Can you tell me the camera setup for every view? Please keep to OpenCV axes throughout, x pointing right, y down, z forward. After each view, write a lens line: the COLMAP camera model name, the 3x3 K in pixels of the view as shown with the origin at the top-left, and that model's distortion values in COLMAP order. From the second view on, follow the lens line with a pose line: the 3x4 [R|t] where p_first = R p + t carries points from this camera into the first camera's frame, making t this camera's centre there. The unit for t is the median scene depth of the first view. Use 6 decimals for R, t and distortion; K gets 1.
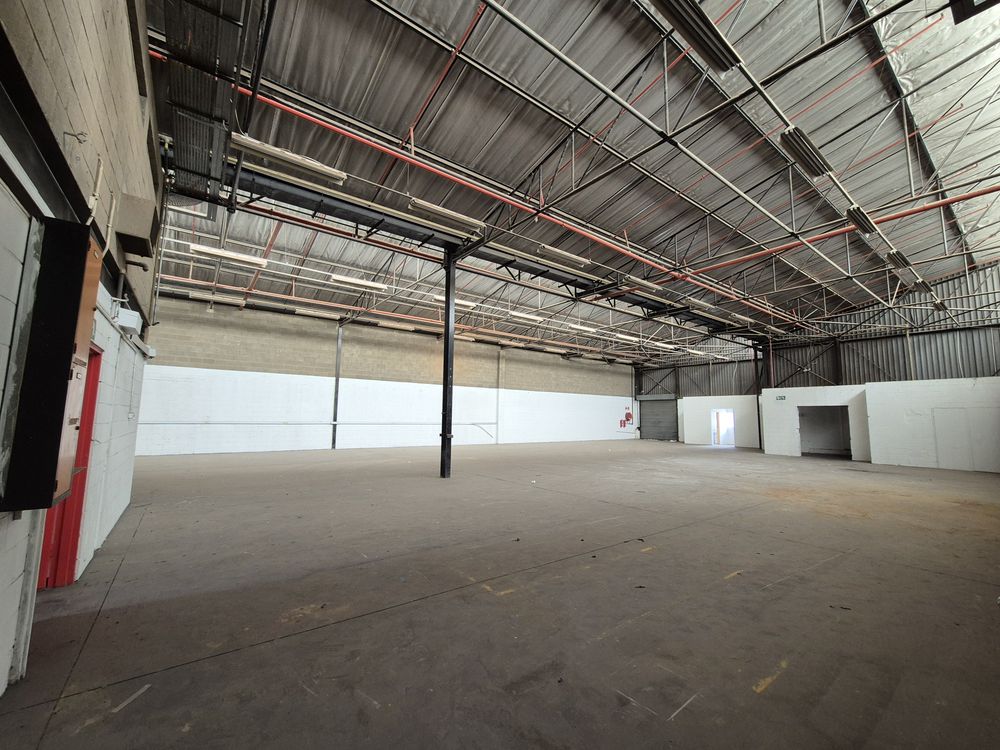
lens RADIAL K [[411.9, 0, 509.2], [0, 411.9, 370.6], [0, 0, 1]] dist [0.001840, -0.000794]
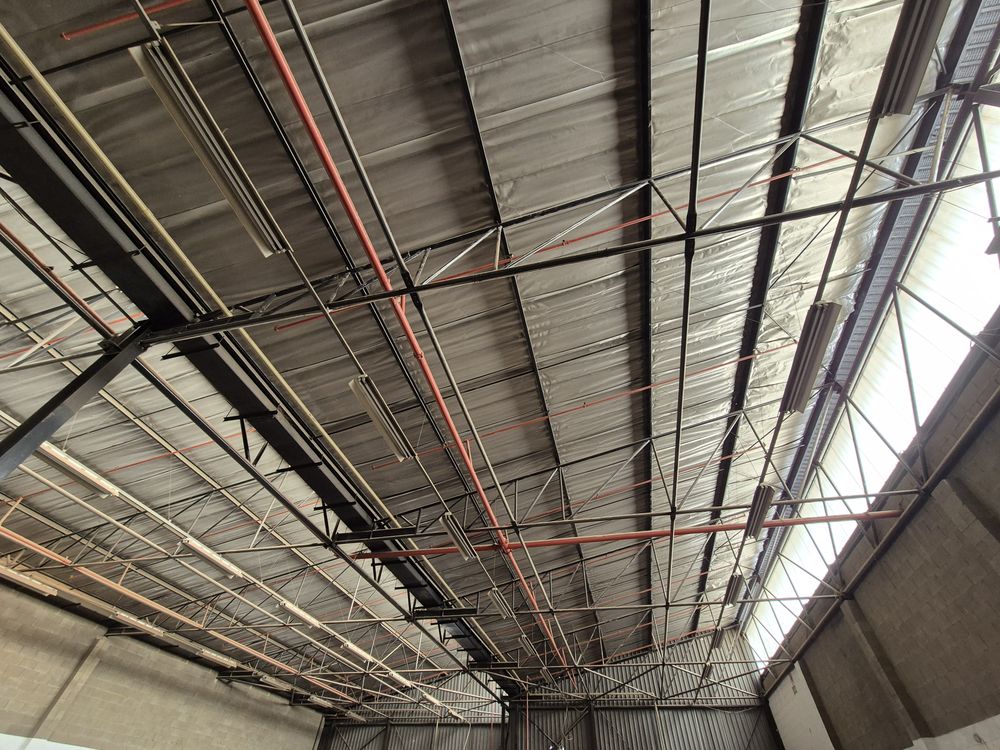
lens RADIAL K [[411.9, 0, 509.2], [0, 411.9, 370.6], [0, 0, 1]] dist [0.001840, -0.000794]
pose [[0.775586, 0.479439, 0.410614, 0.001454], [-0.088979, 0.727027, -0.680819, 0.014104], [-0.624939, 0.491498, 0.606532, 0.226002]]
